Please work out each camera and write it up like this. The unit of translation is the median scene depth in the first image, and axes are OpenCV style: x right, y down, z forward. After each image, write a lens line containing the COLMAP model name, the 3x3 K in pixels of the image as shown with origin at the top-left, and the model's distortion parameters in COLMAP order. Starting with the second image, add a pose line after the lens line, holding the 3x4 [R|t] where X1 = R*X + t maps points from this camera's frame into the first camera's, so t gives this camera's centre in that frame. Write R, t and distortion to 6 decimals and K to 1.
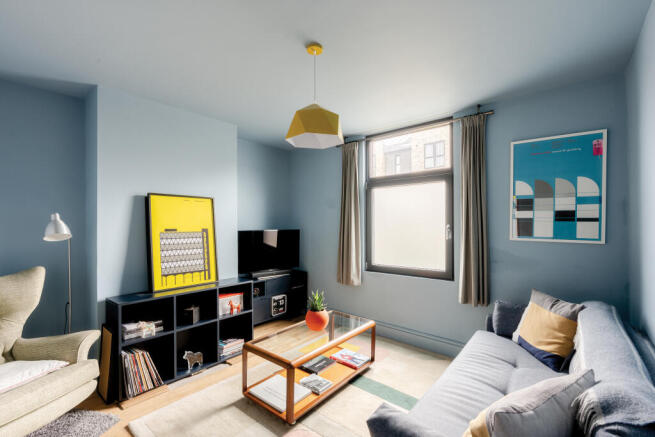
lens RADIAL K [[297.5, 0, 328.8], [0, 297.5, 222.3], [0, 0, 1]] dist [-0.005308, 0.002485]
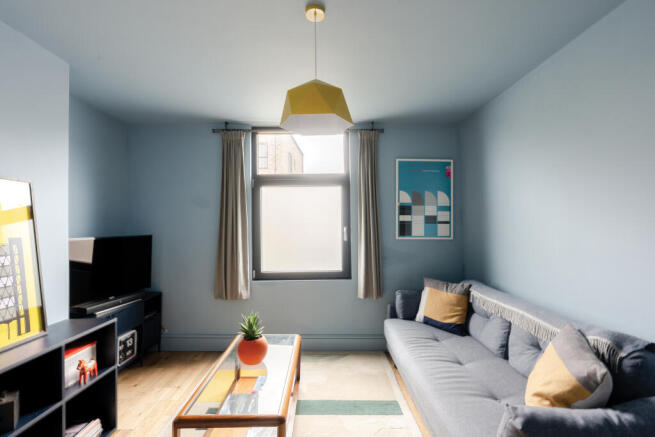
lens RADIAL K [[297.5, 0, 329.4], [0, 297.5, 218.8], [0, 0, 1]] dist [-0.005308, 0.002485]
pose [[0.749789, 0.010197, 0.661599, -0.371224], [0.002817, 0.999823, -0.018603, -0.000986], [-0.661672, 0.015812, 0.749627, 0.253110]]
